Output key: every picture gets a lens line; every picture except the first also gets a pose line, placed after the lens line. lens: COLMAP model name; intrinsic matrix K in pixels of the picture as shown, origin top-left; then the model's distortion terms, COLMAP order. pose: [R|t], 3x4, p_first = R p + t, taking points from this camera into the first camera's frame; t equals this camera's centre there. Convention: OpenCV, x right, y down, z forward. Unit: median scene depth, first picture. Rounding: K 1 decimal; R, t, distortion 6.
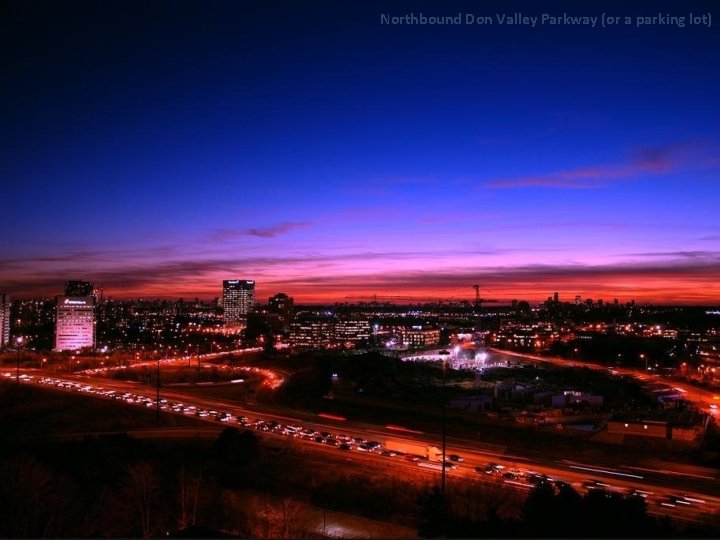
lens RADIAL K [[842.3, 0, 360.9], [0, 842.3, 274.9], [0, 0, 1]] dist [0.017498, 0.000000]
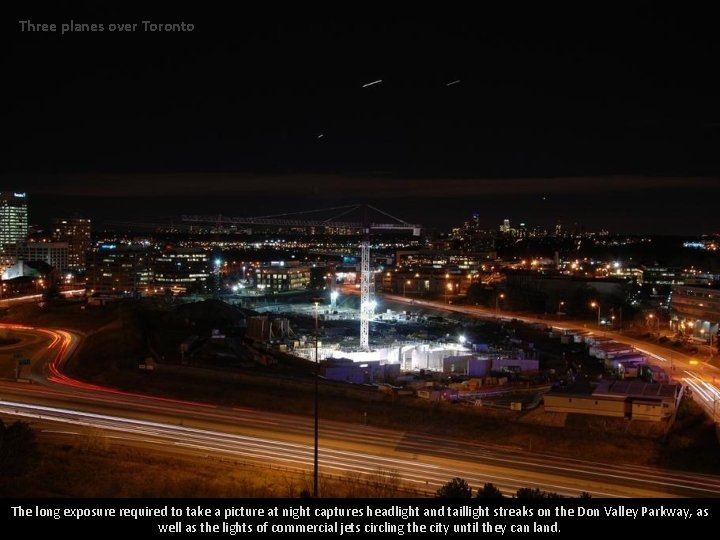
lens RADIAL K [[842.3, 0, 357.5], [0, 842.3, 271.7], [0, 0, 1]] dist [0.017498, 0.000000]
pose [[0.983245, -0.005309, 0.182212, 0.005328], [-0.012369, 0.995329, 0.095747, 0.002109], [-0.181869, -0.096397, 0.978586, 0.322001]]
